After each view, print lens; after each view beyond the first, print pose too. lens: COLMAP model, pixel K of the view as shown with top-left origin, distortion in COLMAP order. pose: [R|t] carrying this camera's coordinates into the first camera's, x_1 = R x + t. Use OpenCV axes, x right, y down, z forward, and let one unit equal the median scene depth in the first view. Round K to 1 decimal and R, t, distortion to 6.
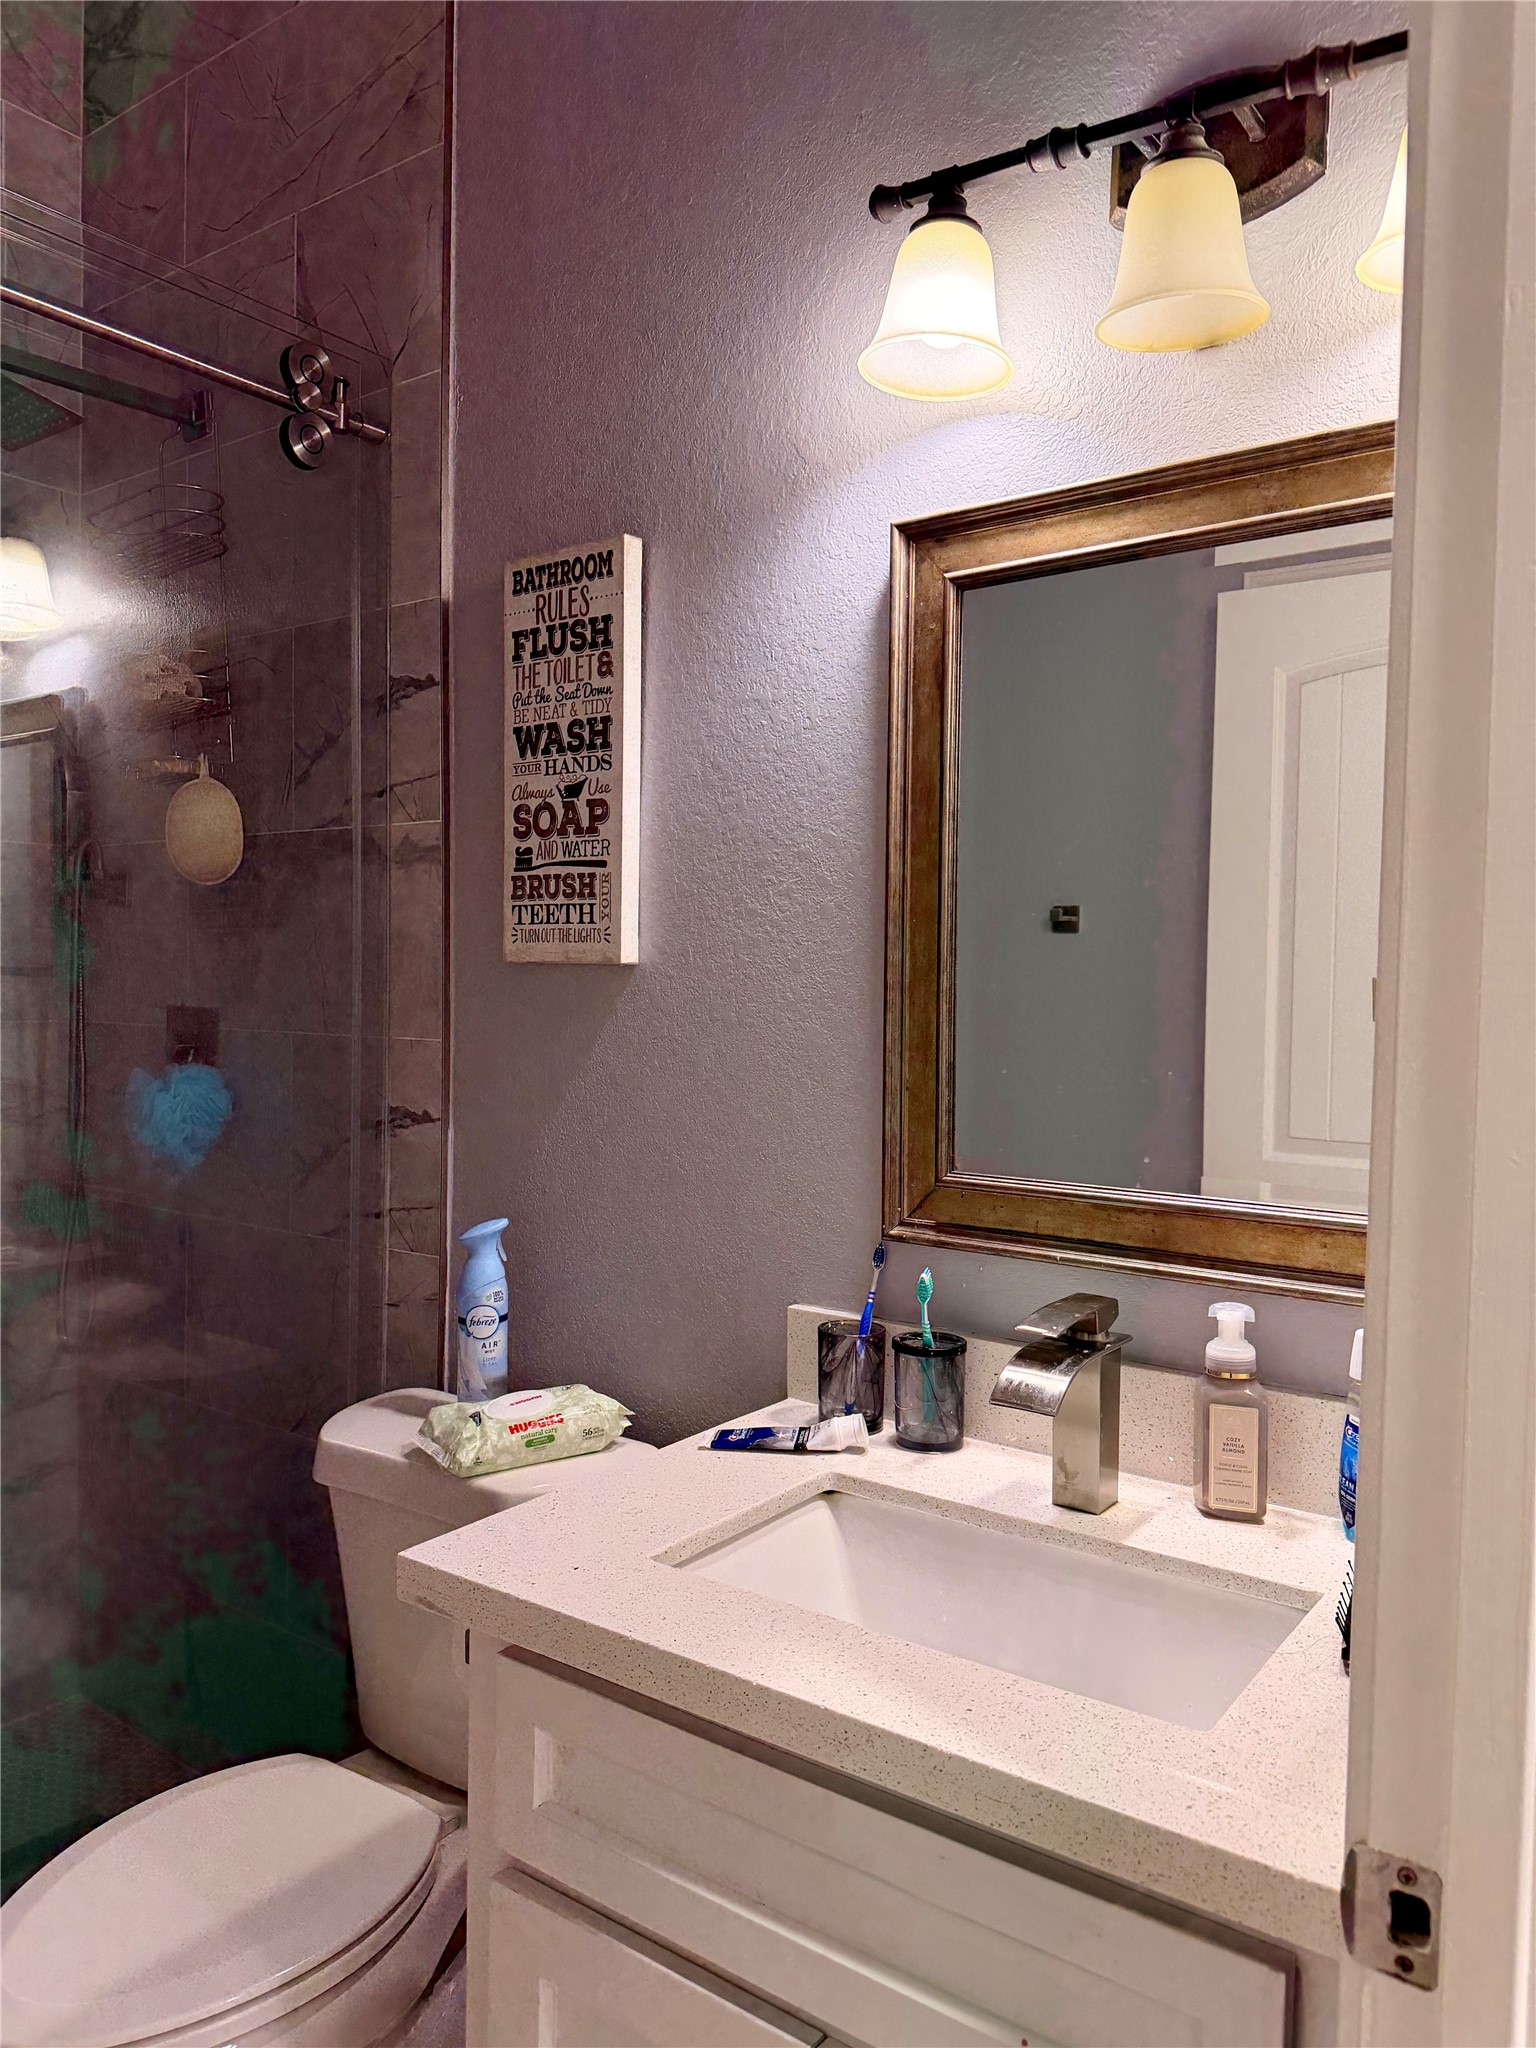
lens RADIAL K [[1460.5, 0, 787.3], [0, 1460.5, 1010.1], [0, 0, 1]] dist [0.050154, -0.040540]
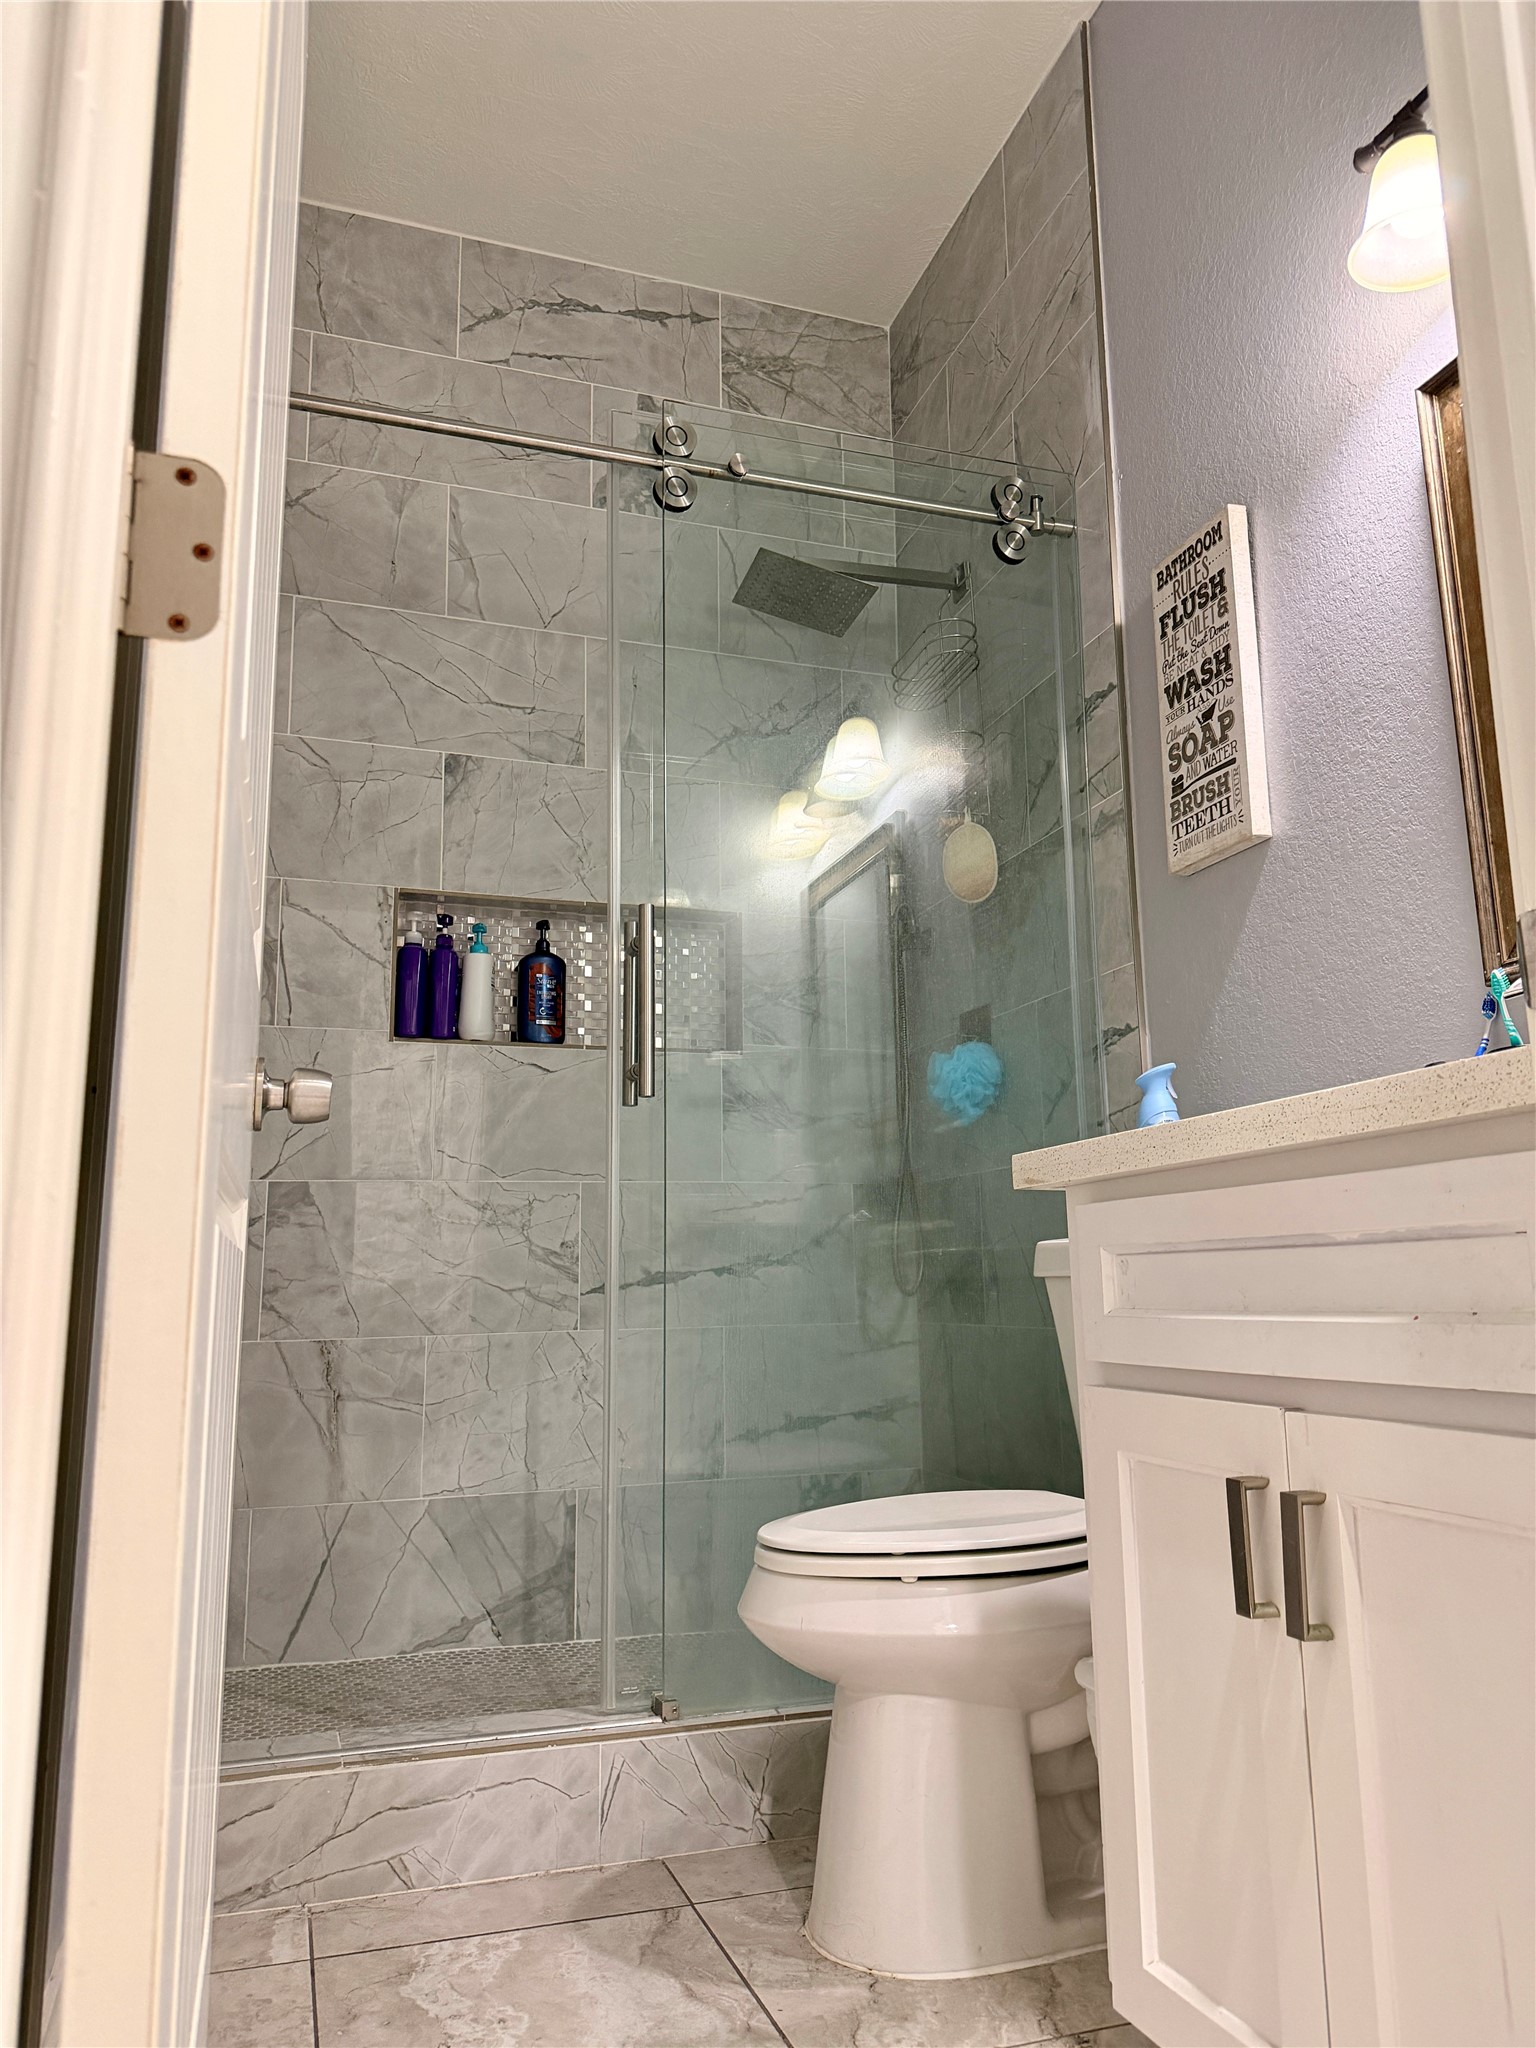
lens RADIAL K [[1460.5, 0, 765.4], [0, 1460.5, 1042.3], [0, 0, 1]] dist [0.050154, -0.040540]
pose [[0.804778, -0.131365, -0.578857, 0.225452], [0.002725, 0.976010, -0.217707, 0.374828], [0.593569, 0.173628, 0.785830, -0.127344]]
